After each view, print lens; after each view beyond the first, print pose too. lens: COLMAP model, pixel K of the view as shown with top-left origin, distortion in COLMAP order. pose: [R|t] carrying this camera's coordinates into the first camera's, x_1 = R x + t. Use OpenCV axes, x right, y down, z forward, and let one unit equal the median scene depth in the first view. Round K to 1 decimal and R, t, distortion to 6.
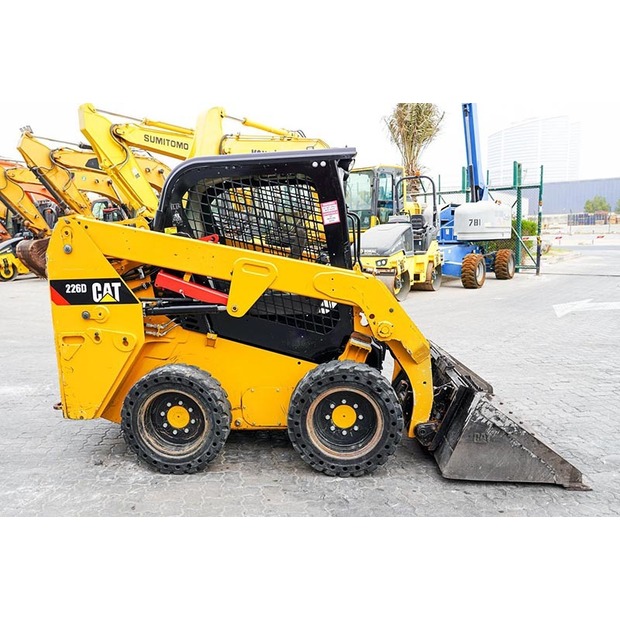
lens RADIAL K [[559.1, 0, 245.7], [0, 559.1, 325.2], [0, 0, 1]] dist [-0.025481, 0.007157]
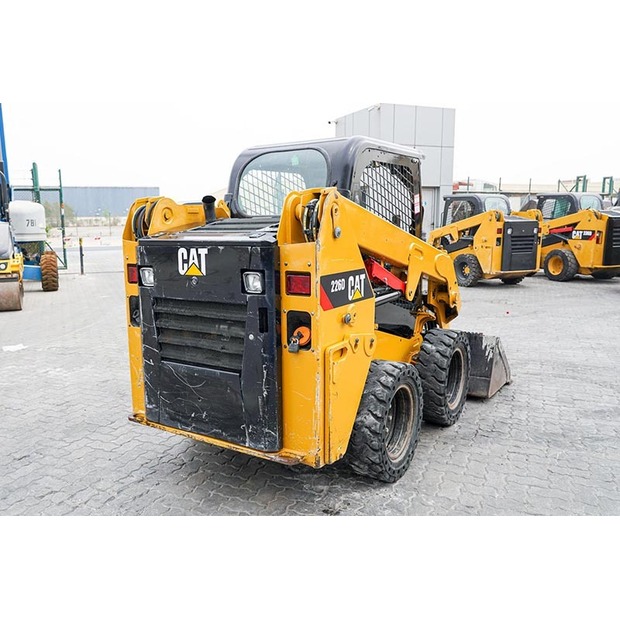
lens RADIAL K [[557.4, 0, 310.0], [0, 557.4, 310.0], [0, 0, 1]] dist [-0.016428, -0.005075]
pose [[0.444785, -0.113982, 0.888355, -0.940734], [0.146358, 0.987786, 0.053461, -0.074538], [-0.883598, 0.106239, 0.456035, 0.656393]]
